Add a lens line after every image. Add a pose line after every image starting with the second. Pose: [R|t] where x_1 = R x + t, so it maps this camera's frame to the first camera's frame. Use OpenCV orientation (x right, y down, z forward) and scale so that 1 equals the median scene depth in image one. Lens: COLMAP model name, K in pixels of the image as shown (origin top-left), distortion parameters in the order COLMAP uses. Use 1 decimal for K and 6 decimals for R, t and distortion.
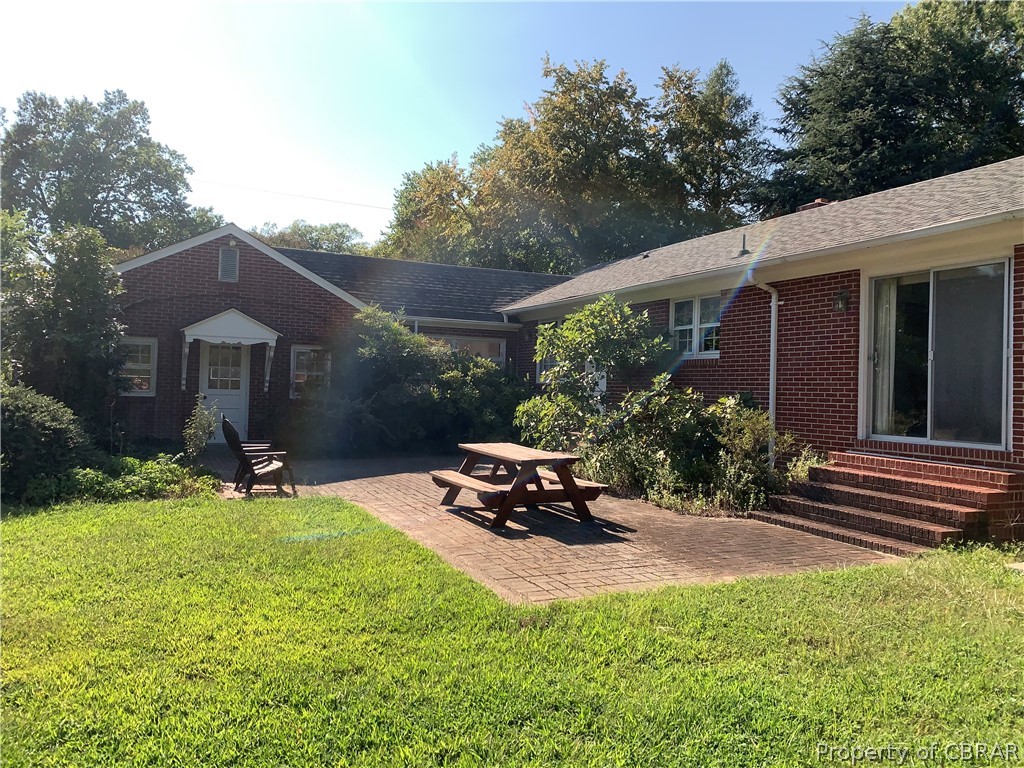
lens RADIAL K [[793.0, 0, 512.3], [0, 793.0, 381.6], [0, 0, 1]] dist [0.006252, 0.000674]
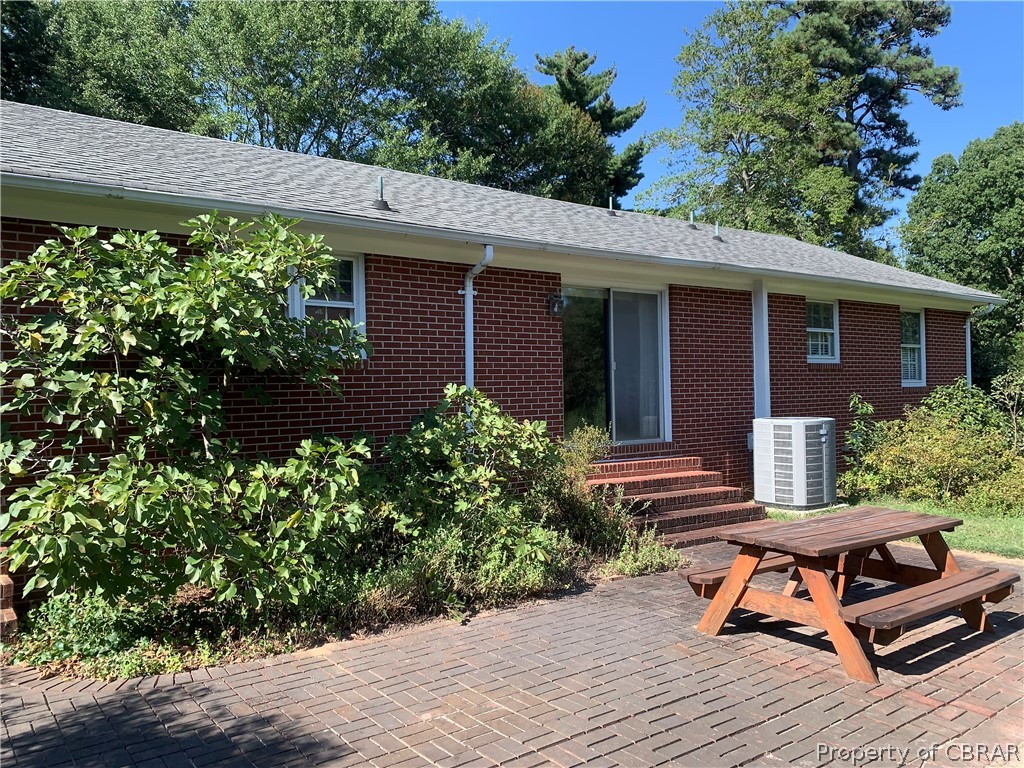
lens RADIAL K [[793.0, 0, 512.0], [0, 793.0, 386.1], [0, 0, 1]] dist [0.006252, 0.000674]
pose [[-0.232125, 0.004688, 0.972675, -0.441328], [0.019937, 0.999801, -0.000061, -0.006200], [-0.972482, 0.019378, -0.232172, 1.174668]]
